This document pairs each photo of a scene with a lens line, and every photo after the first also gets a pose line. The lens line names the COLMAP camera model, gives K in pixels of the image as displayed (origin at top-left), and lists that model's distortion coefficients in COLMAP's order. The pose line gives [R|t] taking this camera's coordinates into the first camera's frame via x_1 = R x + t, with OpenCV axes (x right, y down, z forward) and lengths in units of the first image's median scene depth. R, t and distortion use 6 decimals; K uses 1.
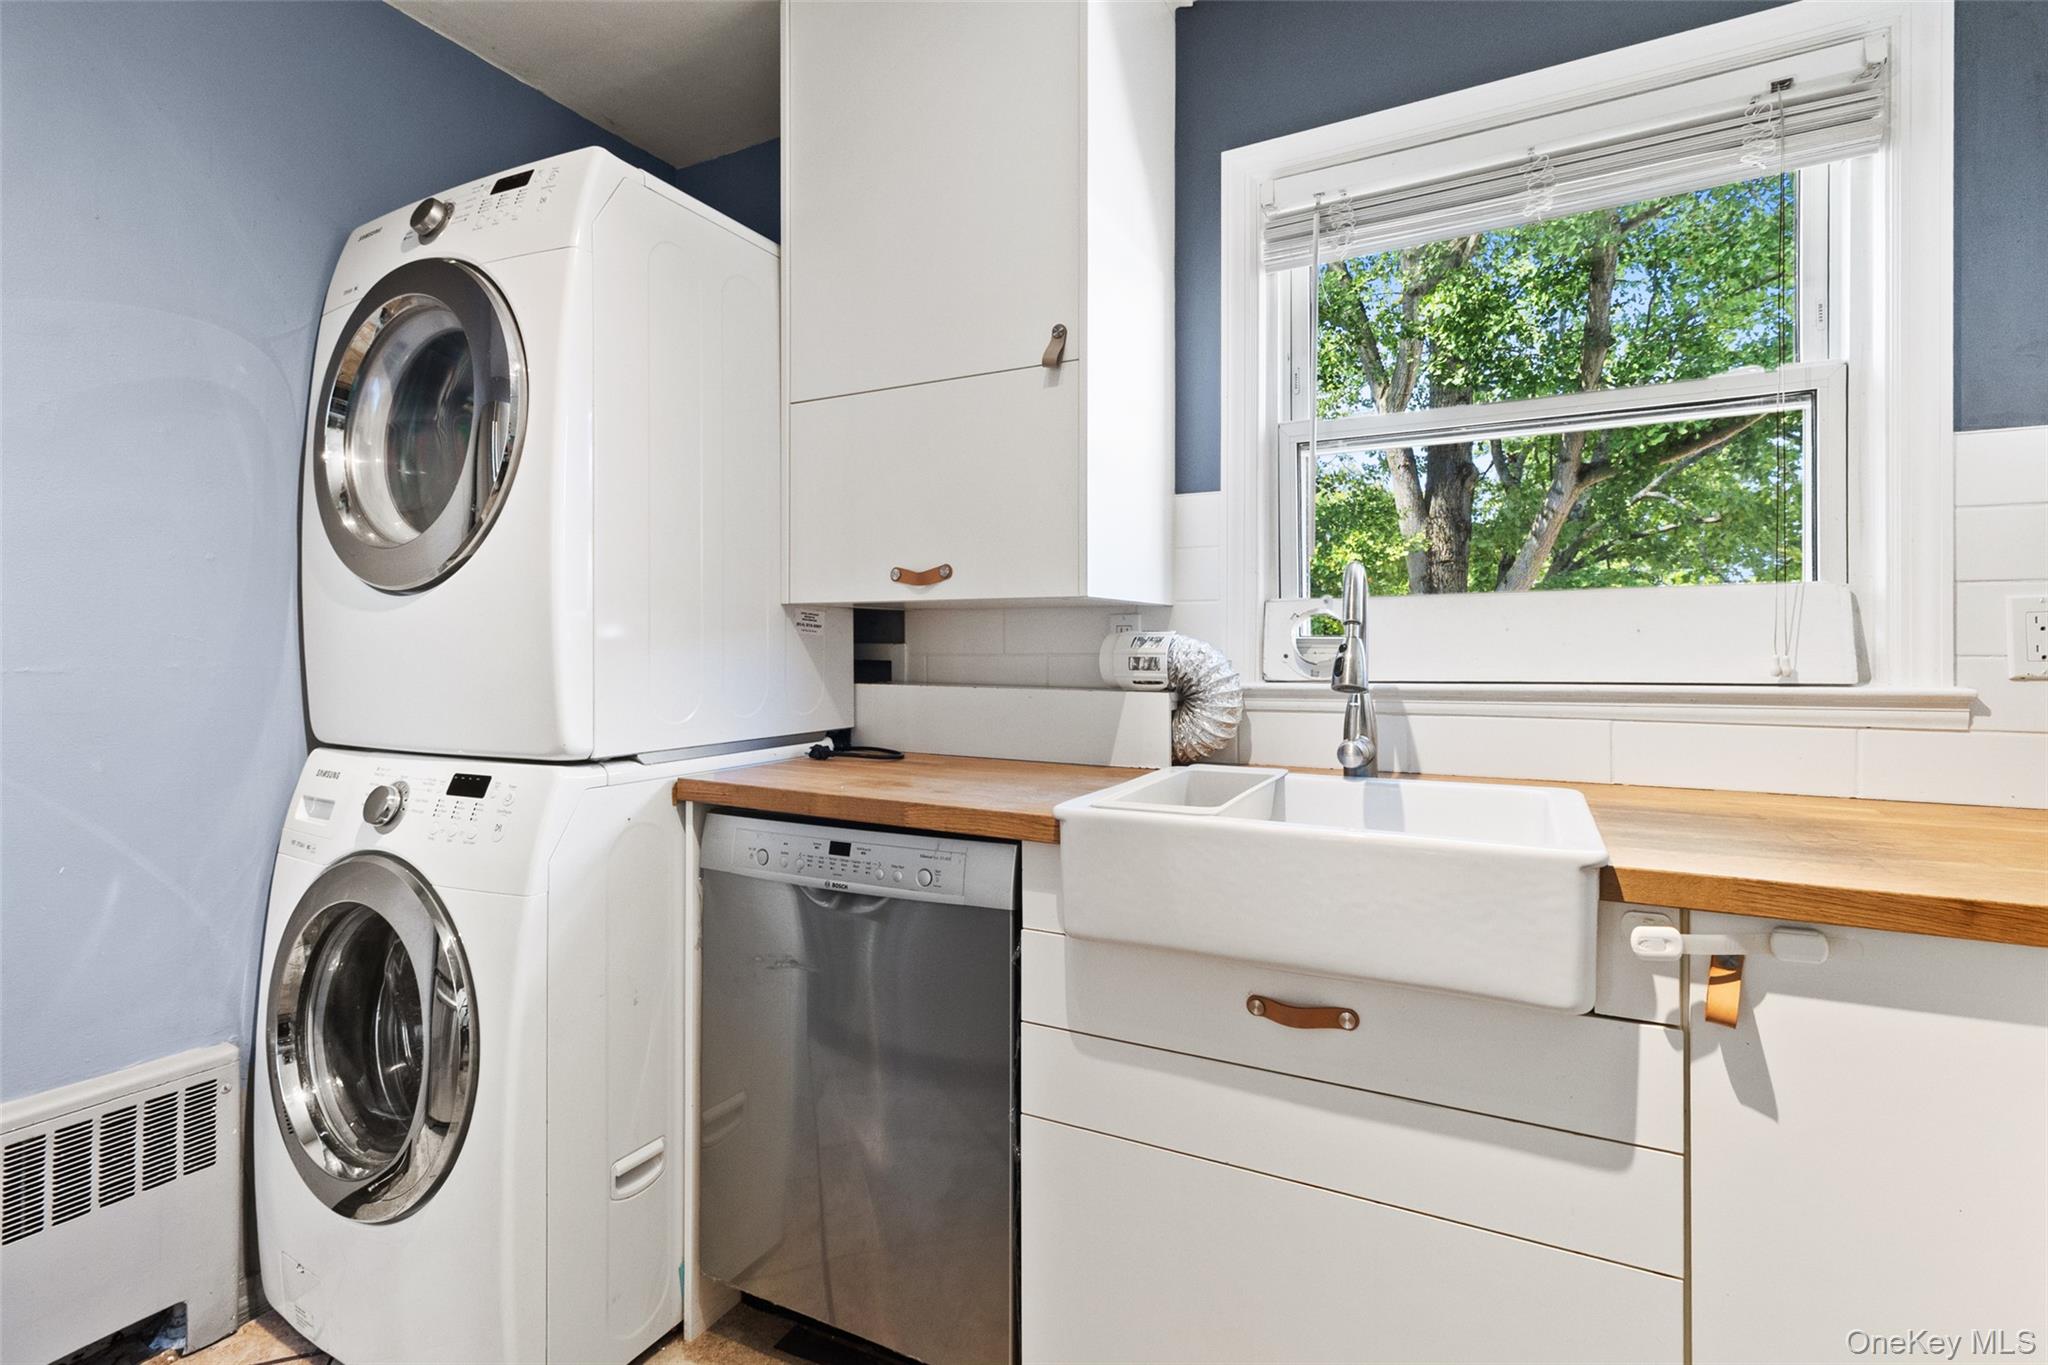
lens RADIAL K [[957.1, 0, 1019.3], [0, 957.1, 651.0], [0, 0, 1]] dist [0.004309, -0.001321]
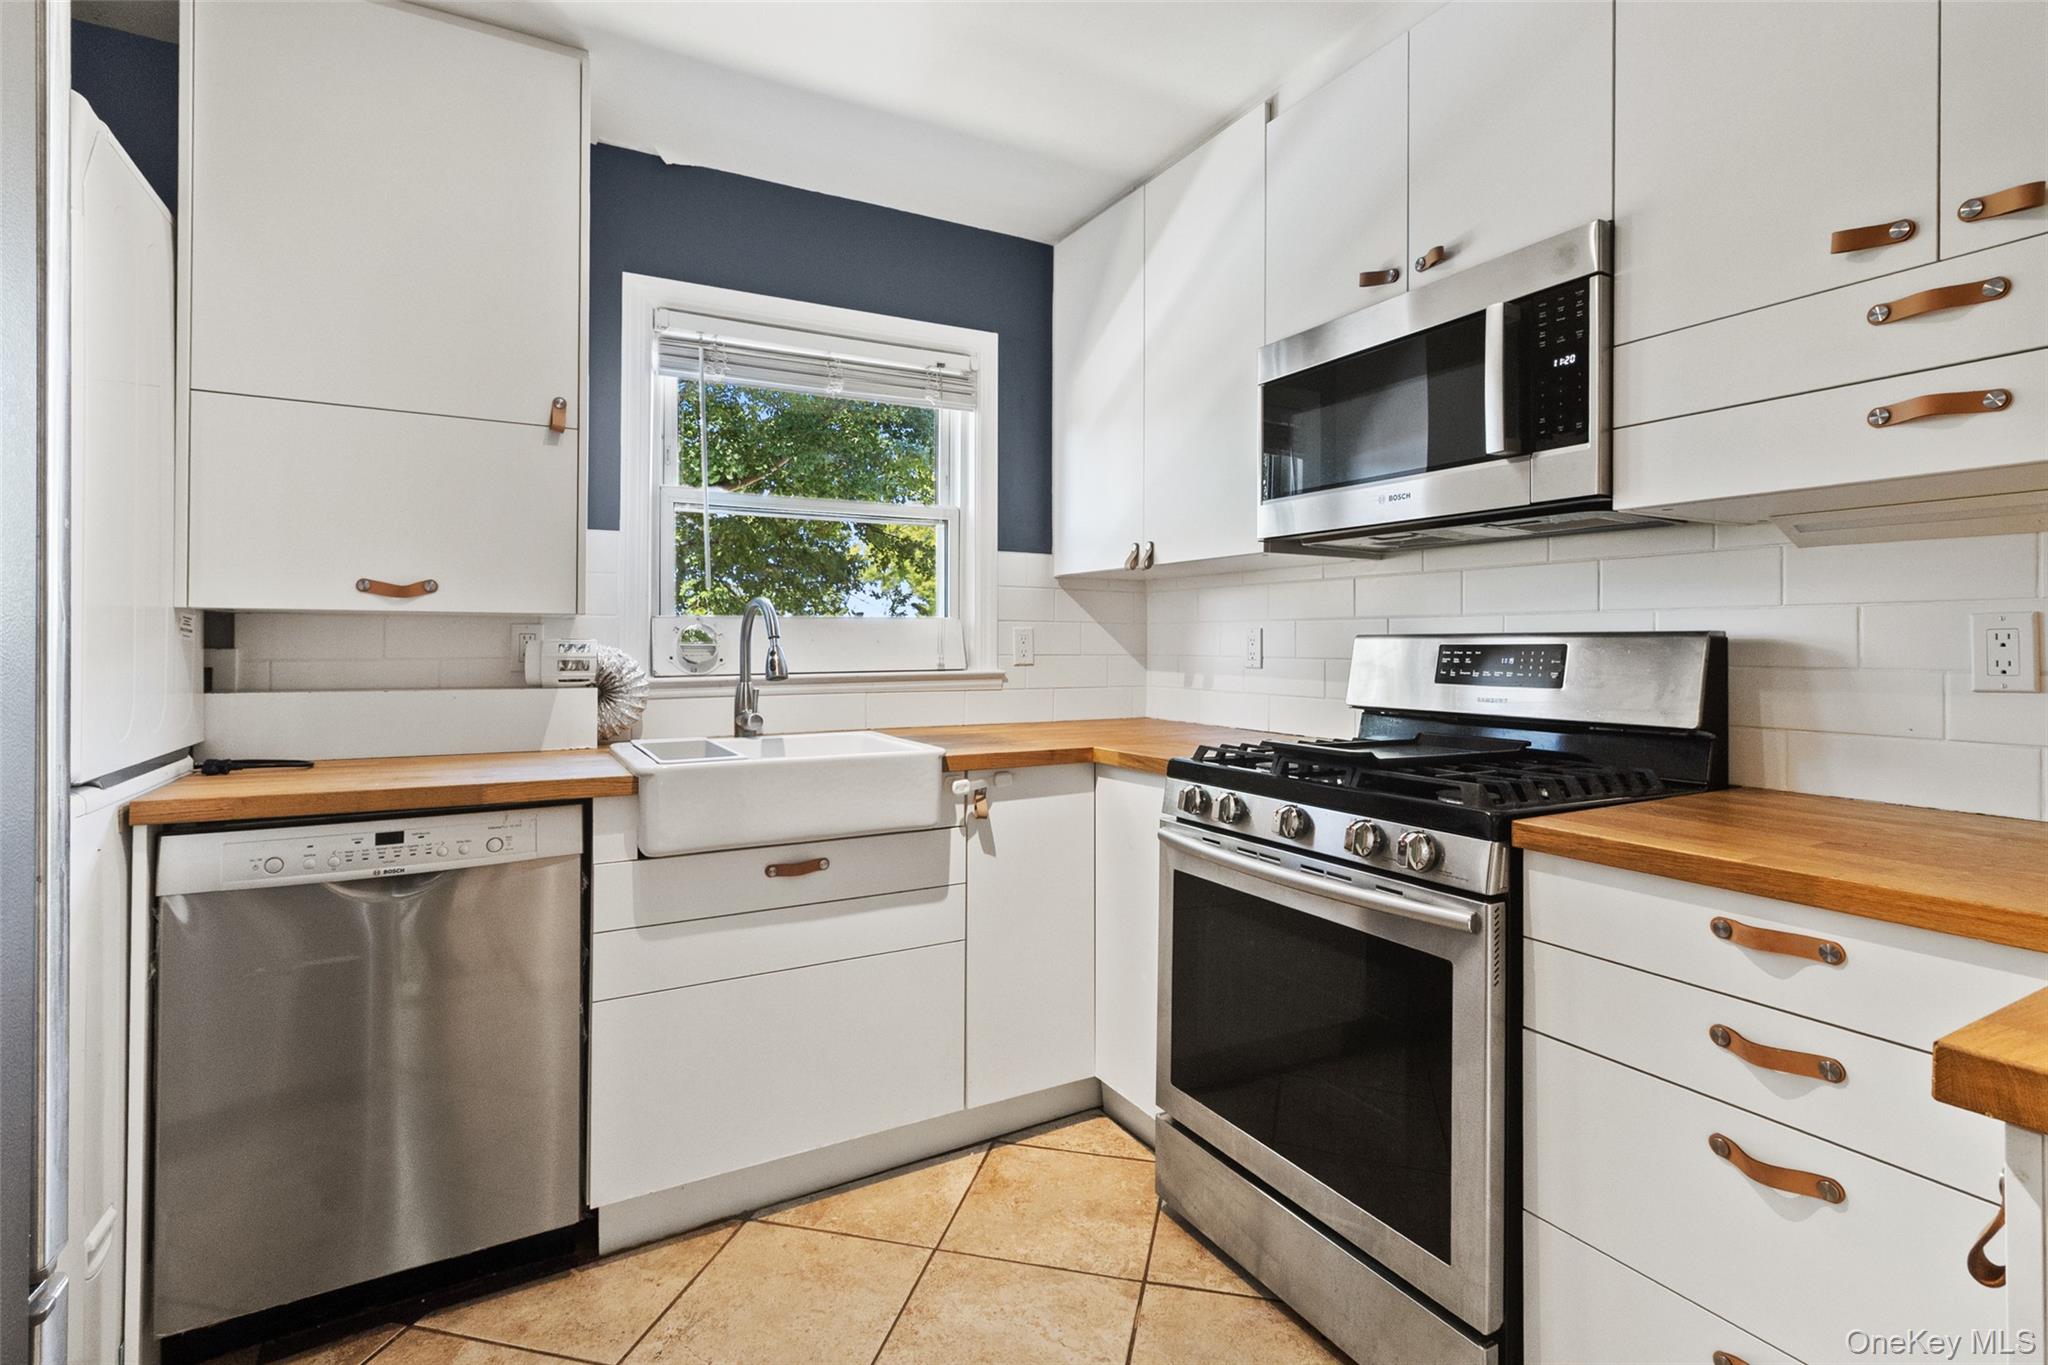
lens RADIAL K [[957.1, 0, 1027.6], [0, 957.1, 661.4], [0, 0, 1]] dist [0.004309, -0.001321]
pose [[0.550946, -0.014189, 0.834420, -0.705971], [0.001921, 0.999874, 0.015735, -0.012664], [-0.834539, -0.007066, 0.550904, -0.218915]]
